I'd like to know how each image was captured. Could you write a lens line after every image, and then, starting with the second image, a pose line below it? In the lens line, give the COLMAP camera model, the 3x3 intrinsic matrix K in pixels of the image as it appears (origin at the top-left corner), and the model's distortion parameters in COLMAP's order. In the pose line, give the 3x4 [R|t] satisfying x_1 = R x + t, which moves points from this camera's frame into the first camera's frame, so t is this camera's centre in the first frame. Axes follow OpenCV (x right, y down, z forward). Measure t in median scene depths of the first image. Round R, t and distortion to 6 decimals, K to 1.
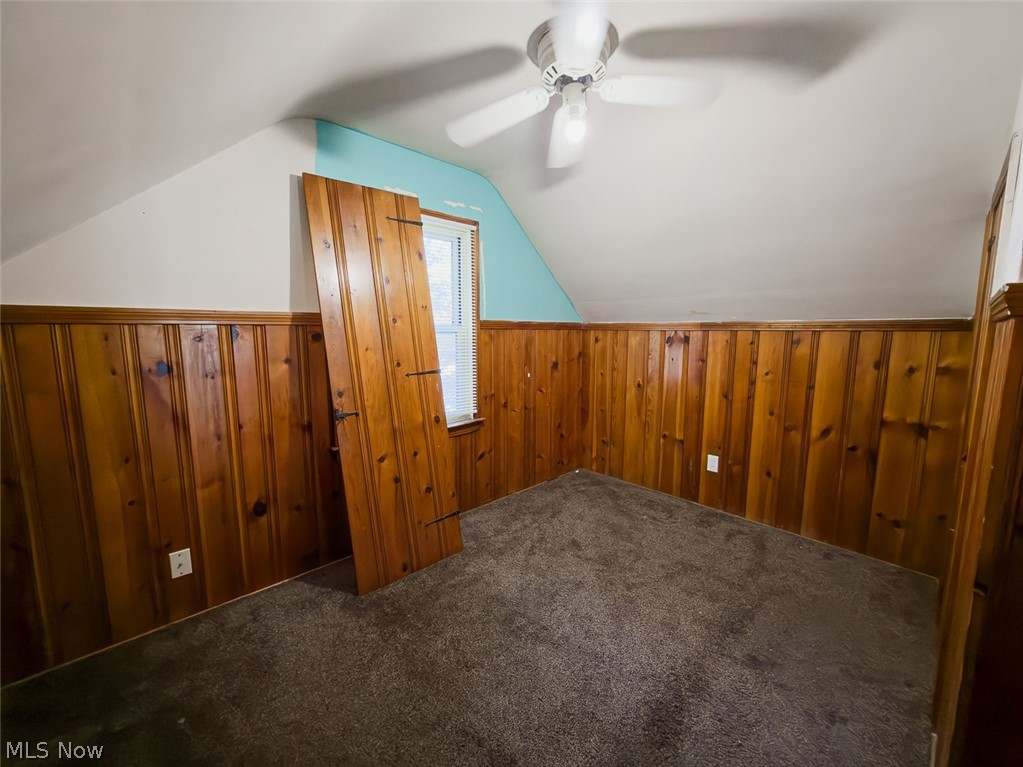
lens RADIAL K [[409.3, 0, 508.7], [0, 409.3, 381.9], [0, 0, 1]] dist [0.002635, 0.000008]
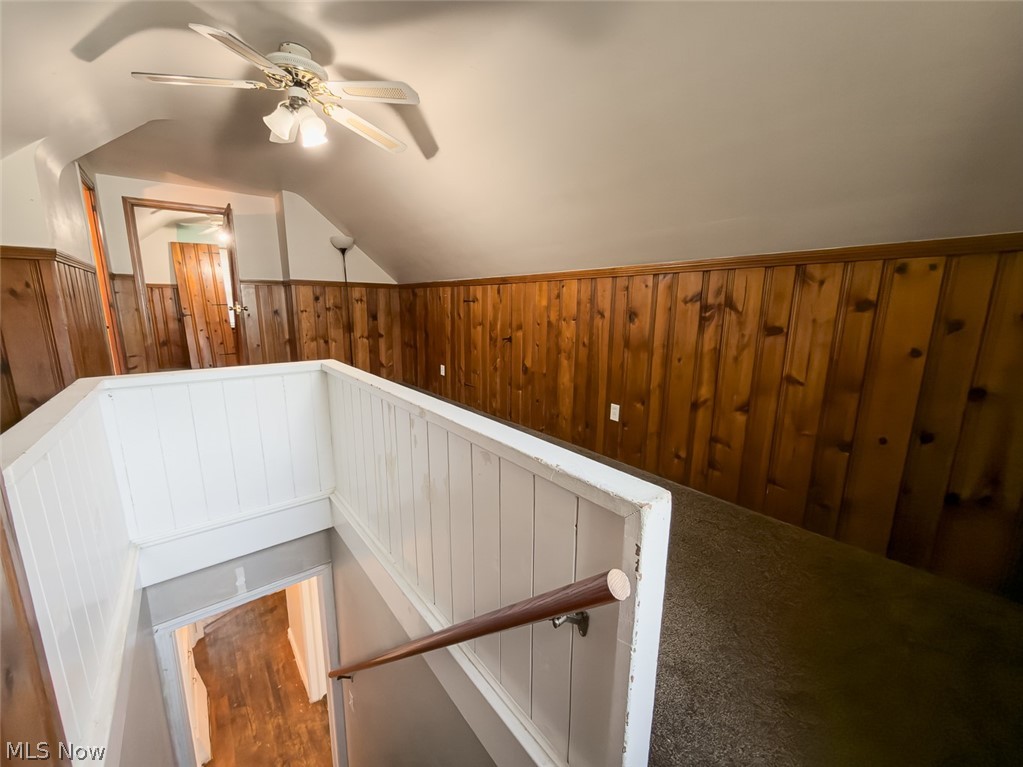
lens RADIAL K [[409.3, 0, 506.6], [0, 409.3, 381.4], [0, 0, 1]] dist [0.002635, 0.000008]
pose [[0.996949, 0.020192, -0.075403, 2.386896], [-0.015555, 0.997980, 0.061593, 0.363978], [0.076495, -0.060233, 0.995249, -2.089441]]
